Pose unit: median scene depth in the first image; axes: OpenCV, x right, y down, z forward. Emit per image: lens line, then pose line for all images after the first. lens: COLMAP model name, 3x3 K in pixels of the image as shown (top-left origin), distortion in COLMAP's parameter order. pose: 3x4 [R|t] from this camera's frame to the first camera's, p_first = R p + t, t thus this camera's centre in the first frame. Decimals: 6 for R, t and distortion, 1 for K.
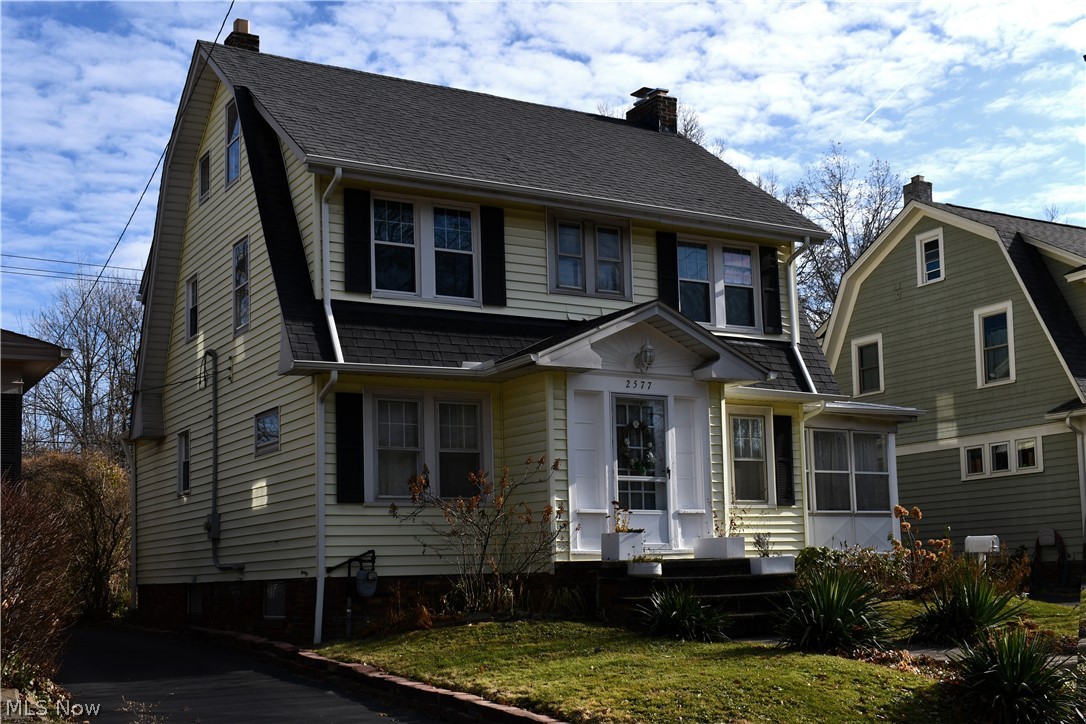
lens RADIAL K [[1329.3, 0, 542.6], [0, 1329.3, 364.1], [0, 0, 1]] dist [-0.140631, 0.000000]
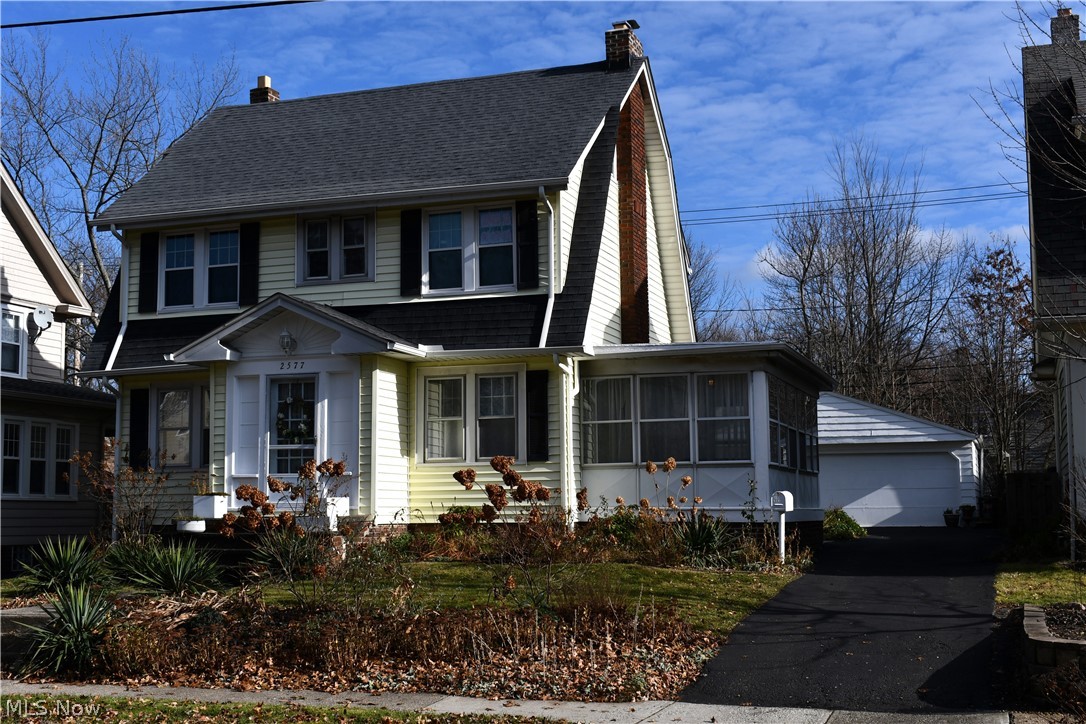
lens RADIAL K [[1446.0, 0, 538.8], [0, 1446.0, 370.2], [0, 0, 1]] dist [-0.168550, 0.000000]
pose [[0.647310, -0.053514, -0.760346, 1.156890], [0.118932, 0.992406, 0.031405, 0.005609], [0.752891, -0.110758, 0.648759, 0.343059]]
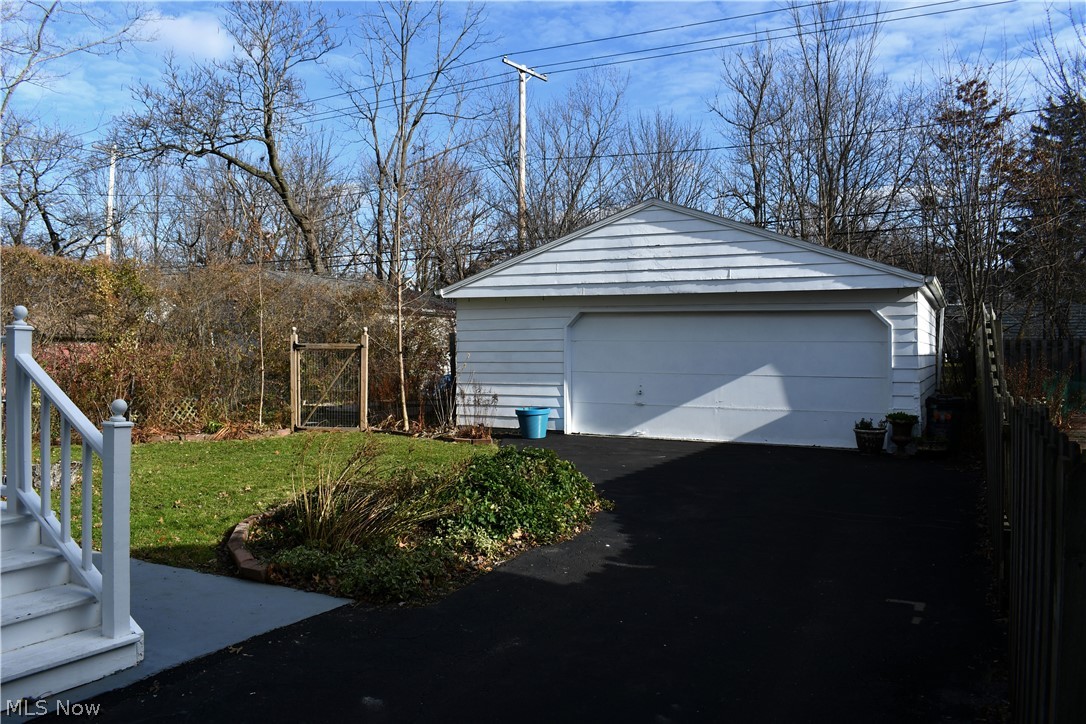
lens RADIAL K [[908.8, 0, 535.8], [0, 908.8, 361.4], [0, 0, 1]] dist [-0.165391, 0.005300]
pose [[0.527170, 0.023902, -0.849424, 0.423222], [0.125590, 0.986435, 0.105701, 0.189804], [0.840428, -0.162401, 0.517017, 1.517874]]
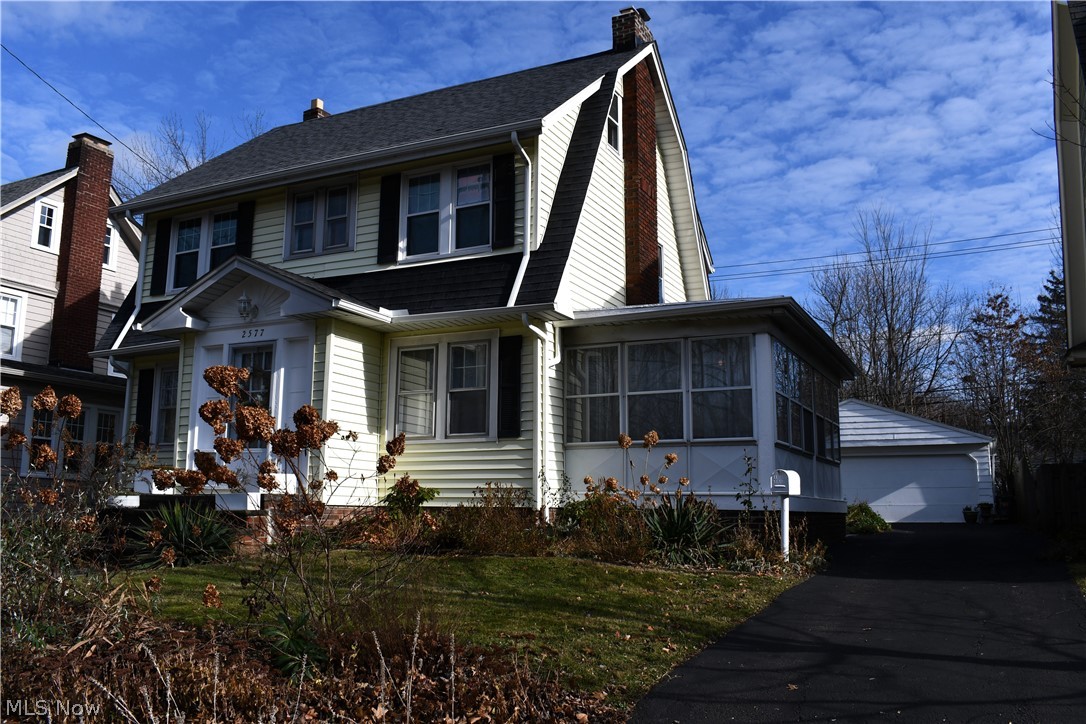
lens RADIAL K [[946.8, 0, 544.0], [0, 946.8, 358.3], [0, 0, 1]] dist [-0.122875, -0.025086]
pose [[0.545565, -0.105746, -0.831371, 0.828249], [0.117676, 0.991846, -0.048936, 0.100309], [0.829766, -0.071135, 0.553560, 0.765672]]
